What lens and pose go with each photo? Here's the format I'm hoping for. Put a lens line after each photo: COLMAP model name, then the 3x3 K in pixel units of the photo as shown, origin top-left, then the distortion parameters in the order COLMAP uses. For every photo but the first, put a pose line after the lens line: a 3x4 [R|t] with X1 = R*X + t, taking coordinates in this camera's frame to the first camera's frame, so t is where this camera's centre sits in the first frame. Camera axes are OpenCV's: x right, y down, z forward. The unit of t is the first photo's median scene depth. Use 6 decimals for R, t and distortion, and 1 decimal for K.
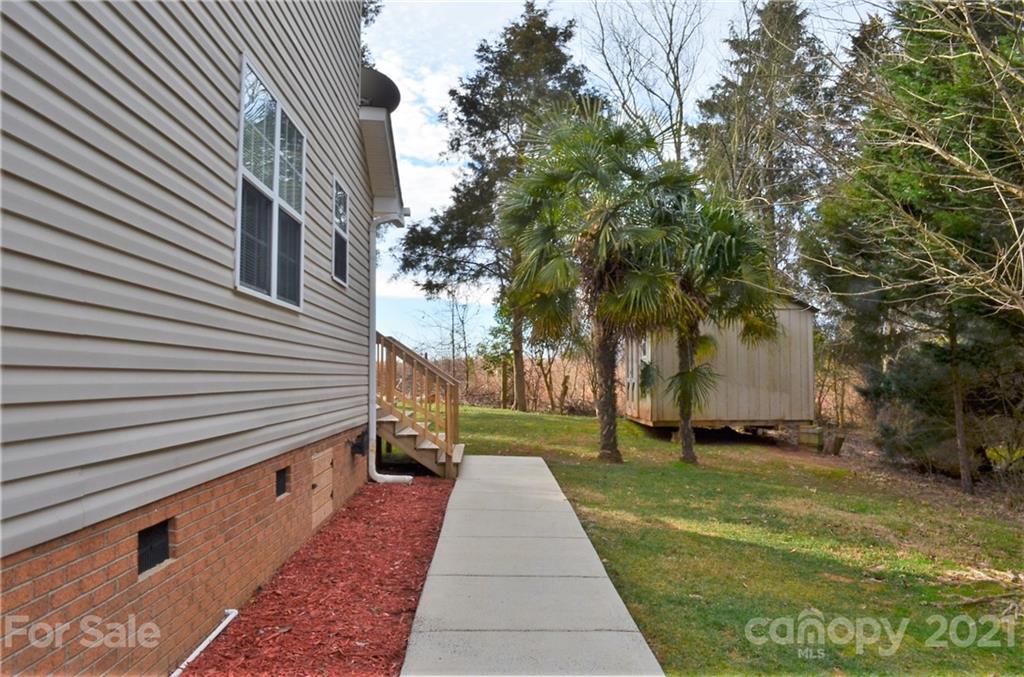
lens RADIAL K [[843.6, 0, 540.1], [0, 843.6, 340.1], [0, 0, 1]] dist [-0.112877, -0.001586]
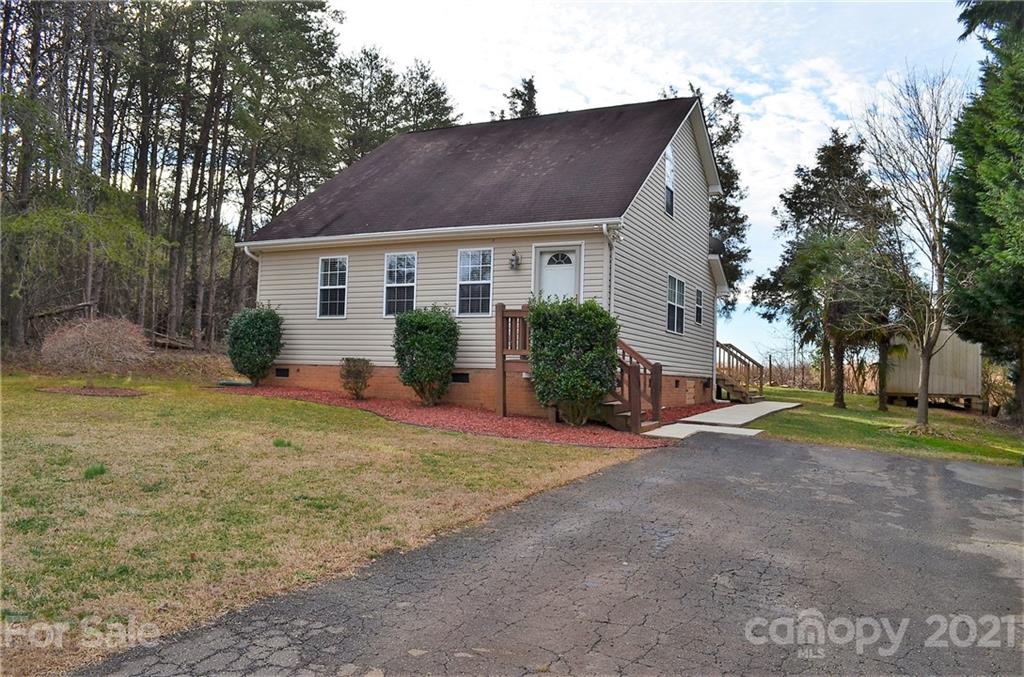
lens RADIAL K [[819.6, 0, 512.0], [0, 819.6, 338.5], [0, 0, 1]] dist [-0.048481, -0.005370]
pose [[0.874983, 0.006064, -0.484115, 0.328721], [-0.012531, 0.999870, -0.010123, 0.009838], [0.483991, 0.014924, 0.874946, -1.033979]]
